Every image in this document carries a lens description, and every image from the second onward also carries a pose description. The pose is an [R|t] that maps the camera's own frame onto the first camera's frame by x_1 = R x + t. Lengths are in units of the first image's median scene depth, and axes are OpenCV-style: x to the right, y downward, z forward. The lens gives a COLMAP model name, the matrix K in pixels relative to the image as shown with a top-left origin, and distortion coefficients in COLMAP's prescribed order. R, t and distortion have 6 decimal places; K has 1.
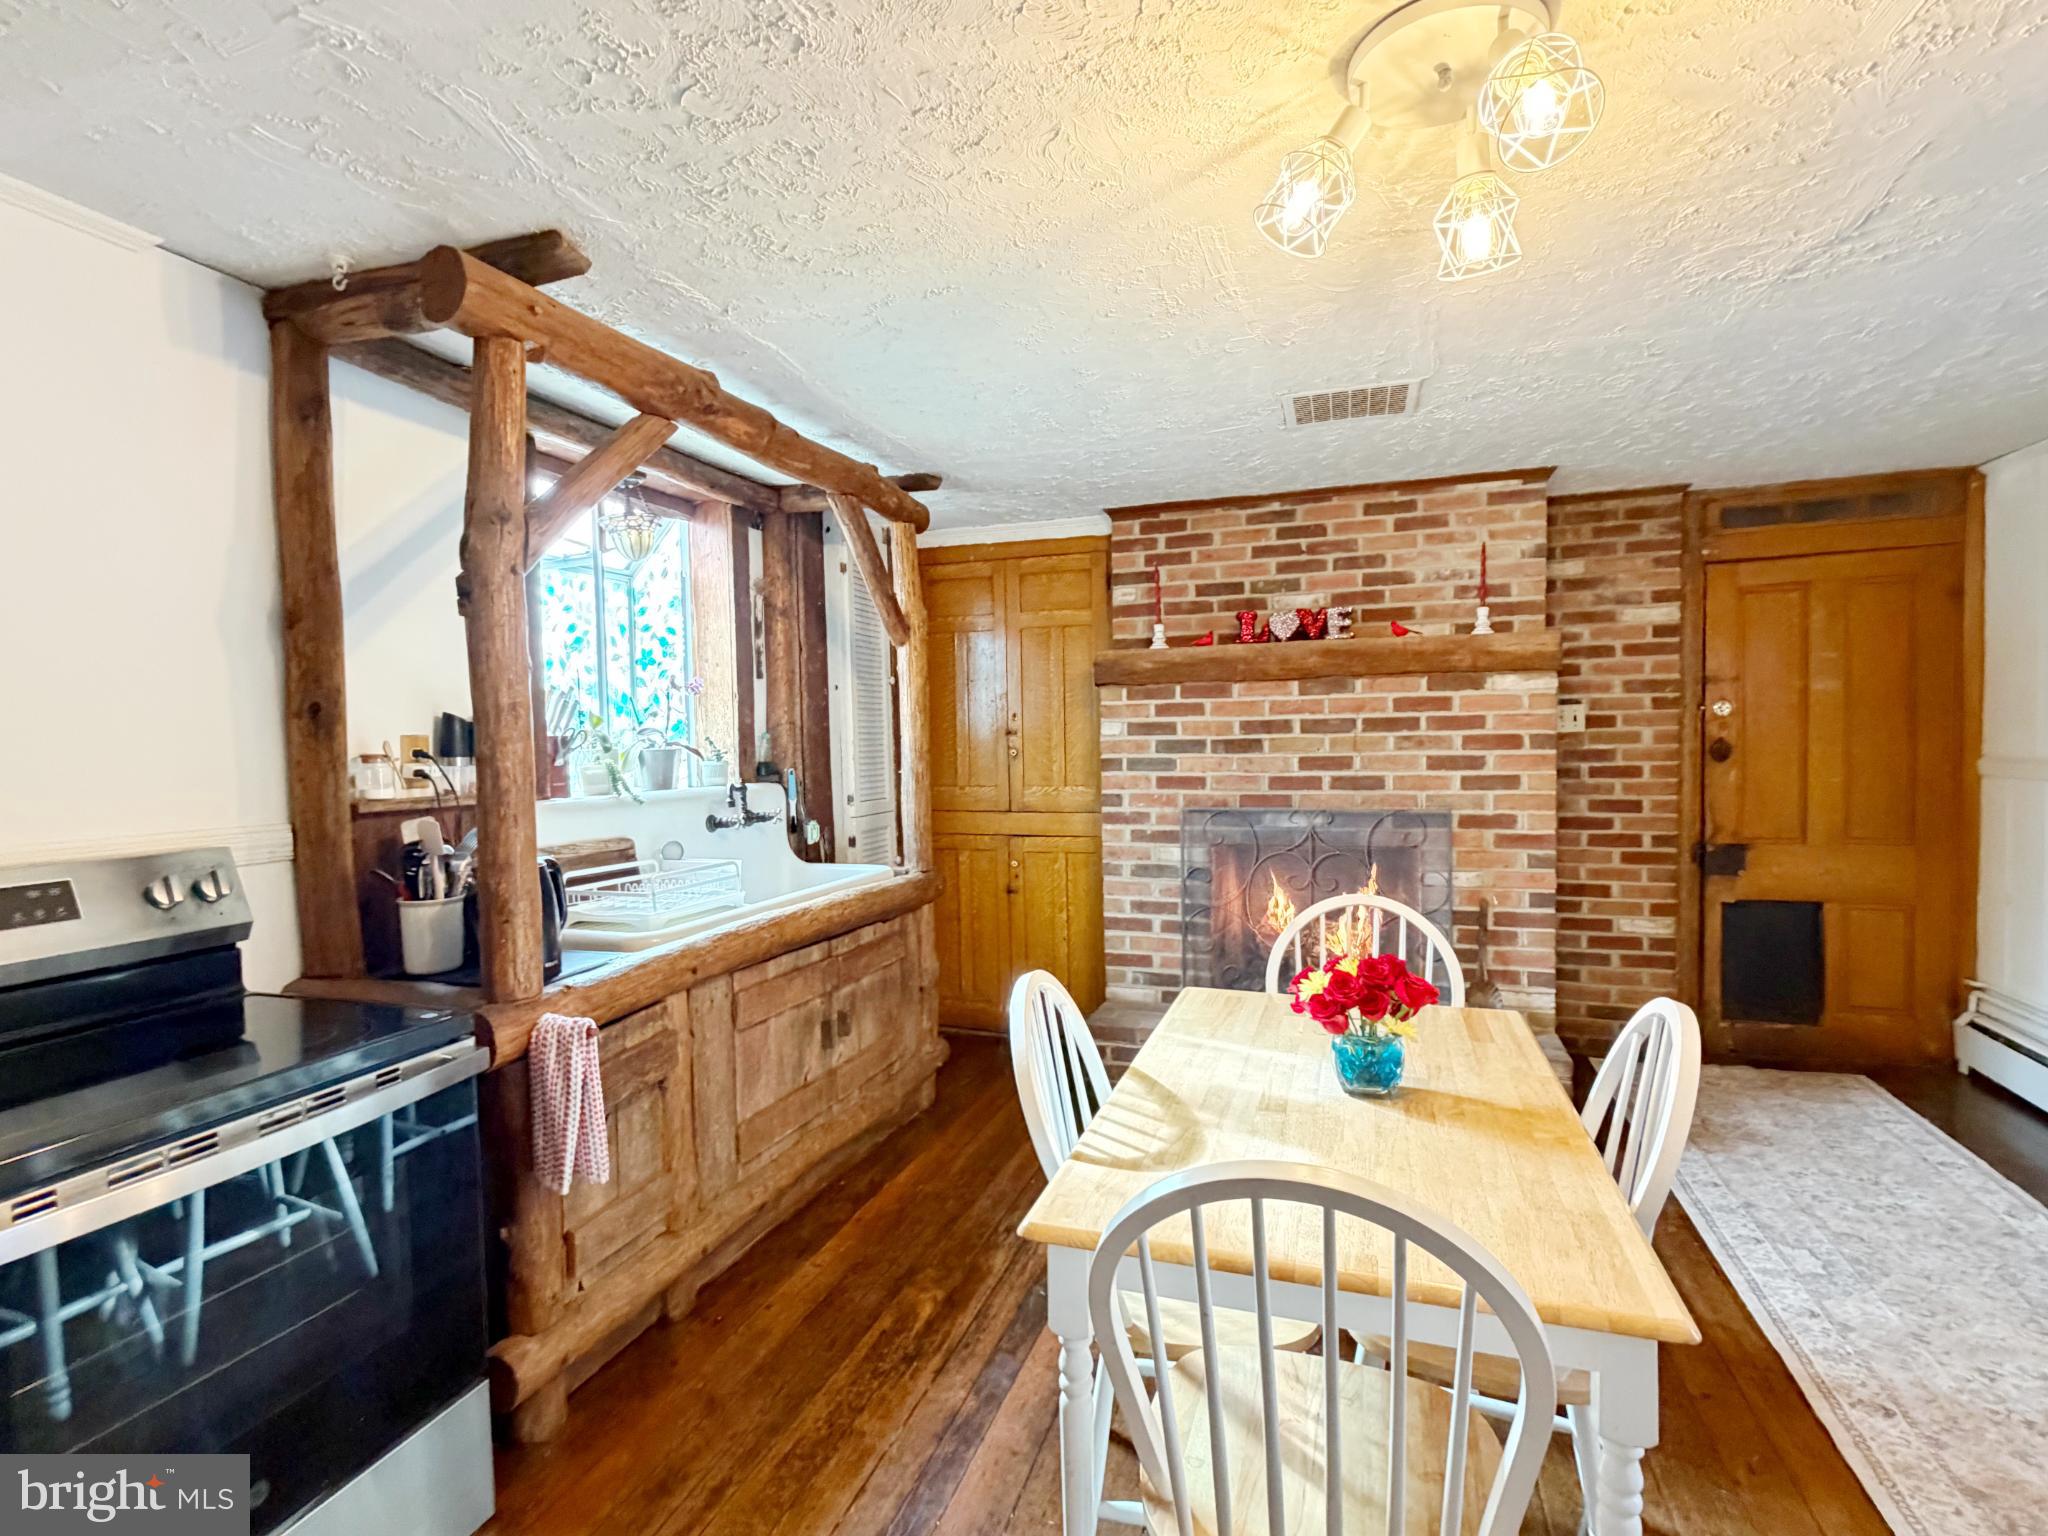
lens RADIAL K [[969.1, 0, 1024.0], [0, 969.1, 768.0], [0, 0, 1]] dist [-0.000666, -0.000180]
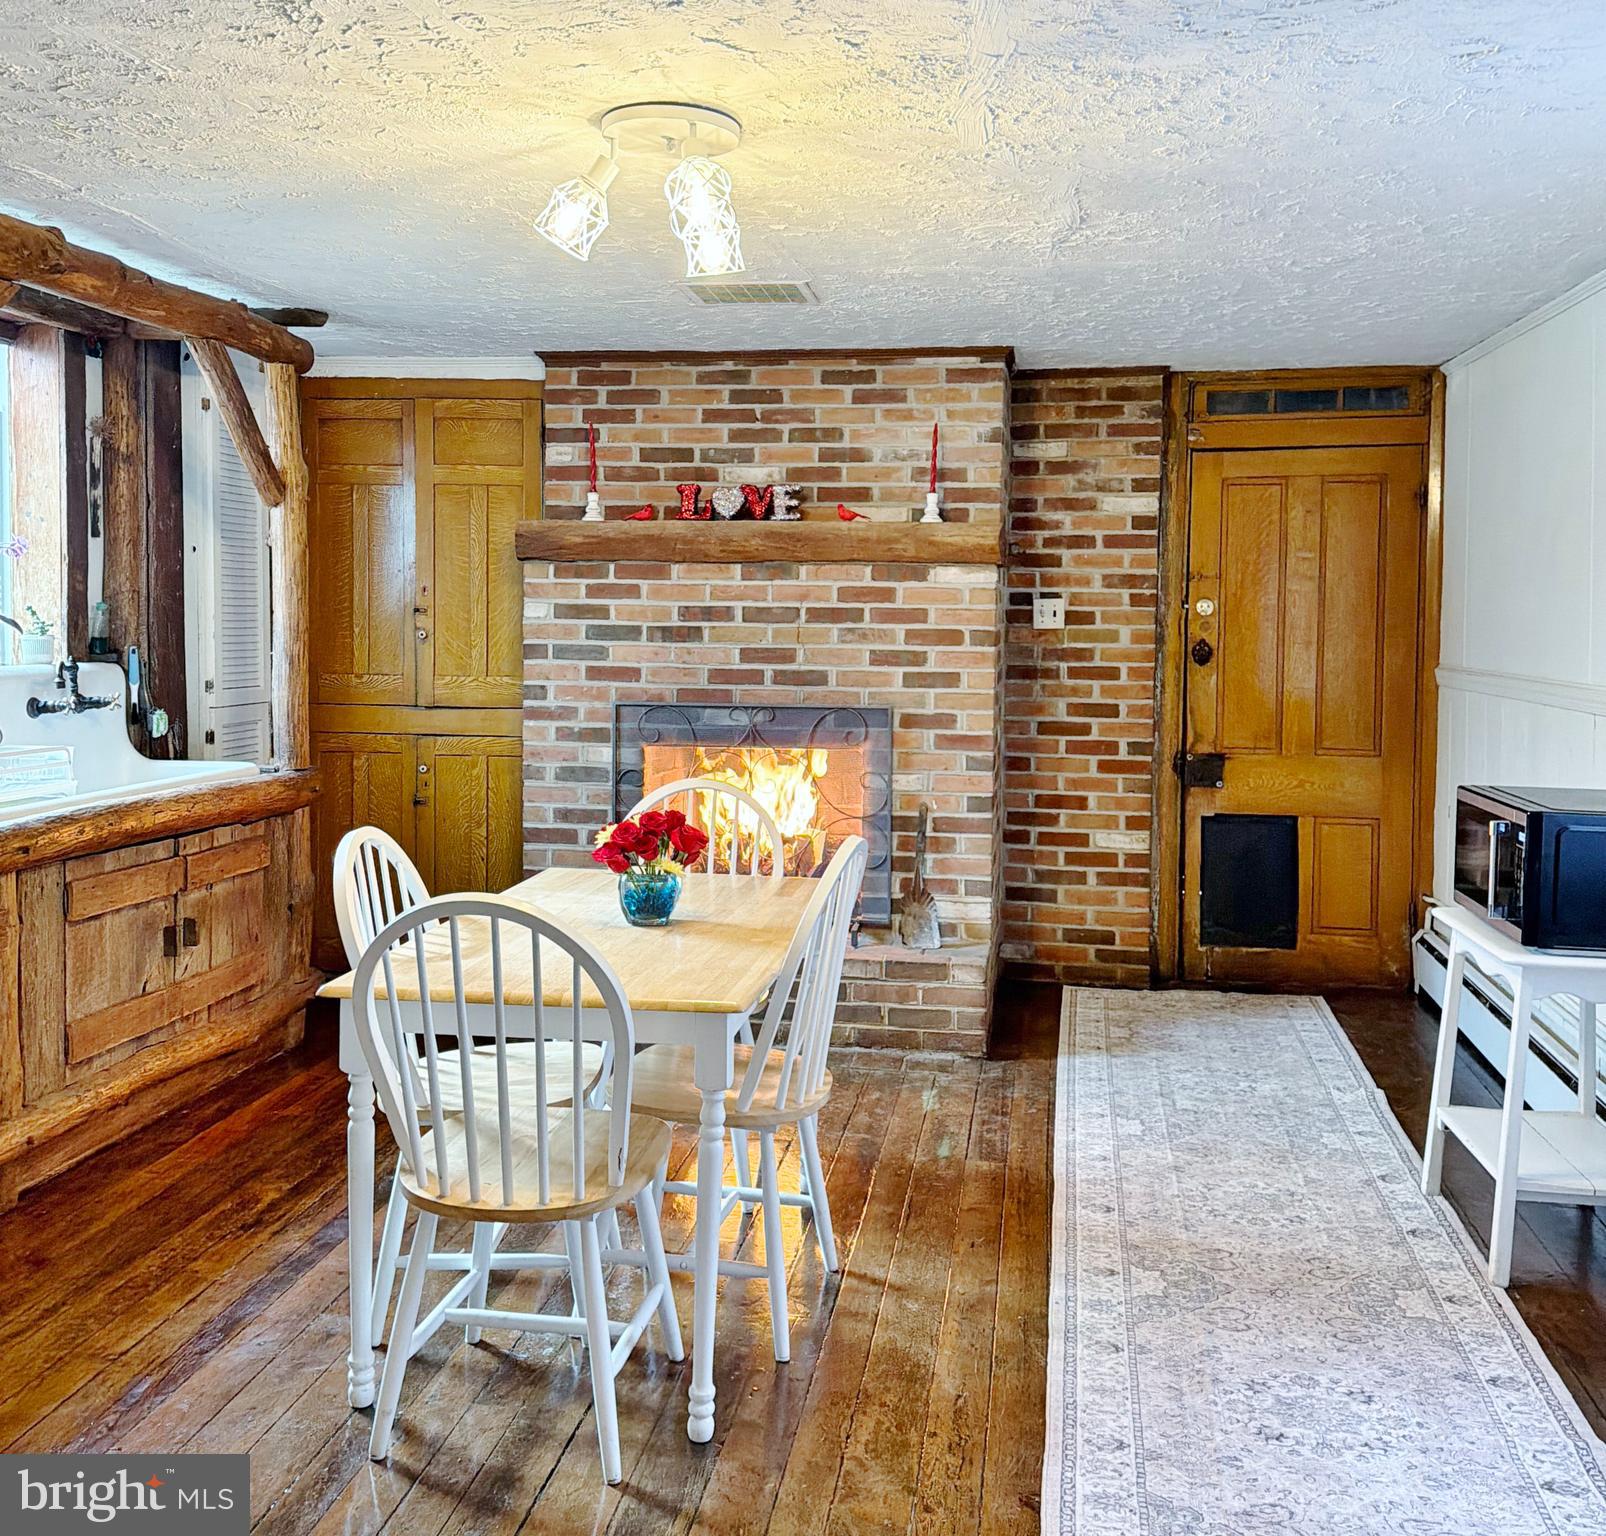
lens RADIAL K [[1558.5, 0, 833.8], [0, 1558.5, 670.5], [0, 0, 1]] dist [0.154087, -0.316551]
pose [[0.982664, 0.022557, 0.184016, 0.099617], [-0.023397, 0.999723, 0.002396, 0.004000], [-0.183911, -0.006660, 0.982920, -0.446911]]
